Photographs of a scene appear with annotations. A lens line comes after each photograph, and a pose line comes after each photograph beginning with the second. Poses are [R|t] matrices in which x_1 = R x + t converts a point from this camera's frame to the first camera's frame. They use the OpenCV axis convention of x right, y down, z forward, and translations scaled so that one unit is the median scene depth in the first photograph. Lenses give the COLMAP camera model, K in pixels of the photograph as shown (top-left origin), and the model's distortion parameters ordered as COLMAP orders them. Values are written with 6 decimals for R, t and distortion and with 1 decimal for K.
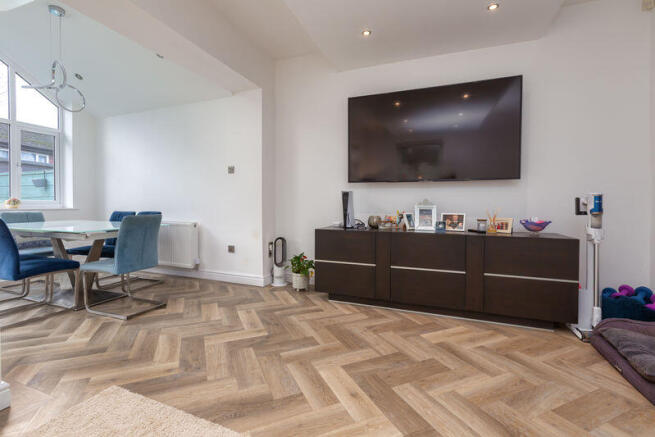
lens RADIAL K [[296.4, 0, 323.6], [0, 296.4, 212.1], [0, 0, 1]] dist [0.006954, -0.000503]
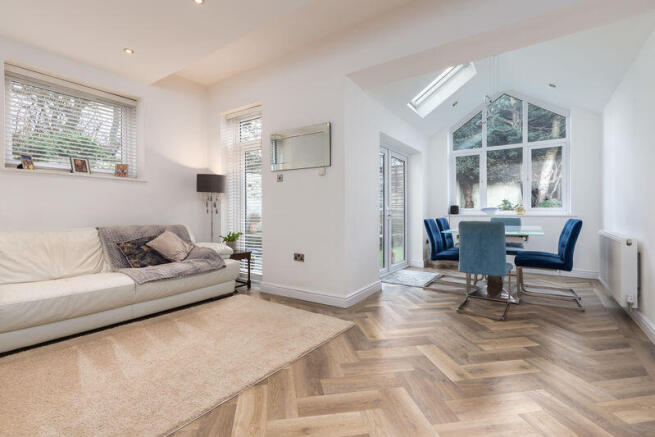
lens RADIAL K [[296.4, 0, 323.6], [0, 296.4, 212.1], [0, 0, 1]] dist [0.006954, -0.000503]
pose [[-0.236838, 0.001566, -0.971548, 0.765986], [-0.024836, 0.999662, 0.007666, -0.025466], [0.971232, 0.025944, -0.236719, 1.017651]]
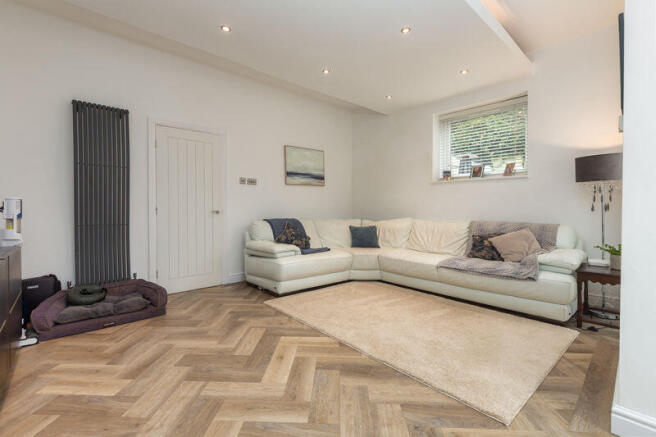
lens RADIAL K [[296.9, 0, 324.1], [0, 296.9, 212.1], [0, 0, 1]] dist [0.006954, -0.000503]
pose [[-0.895181, -0.005306, 0.445670, -0.516360], [0.011939, 0.999285, 0.035879, -0.043618], [-0.445542, 0.037440, -0.894478, 1.669059]]
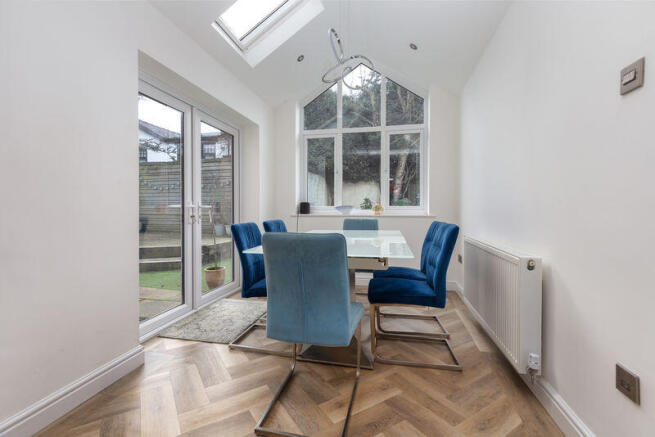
lens RADIAL K [[296.4, 0, 323.6], [0, 296.4, 212.1], [0, 0, 1]] dist [0.006954, -0.000503]
pose [[0.157987, 0.008668, -0.987403, -0.189573], [-0.029417, 0.999559, 0.004068, -0.039512], [0.987003, 0.028404, 0.158172, 1.374206]]
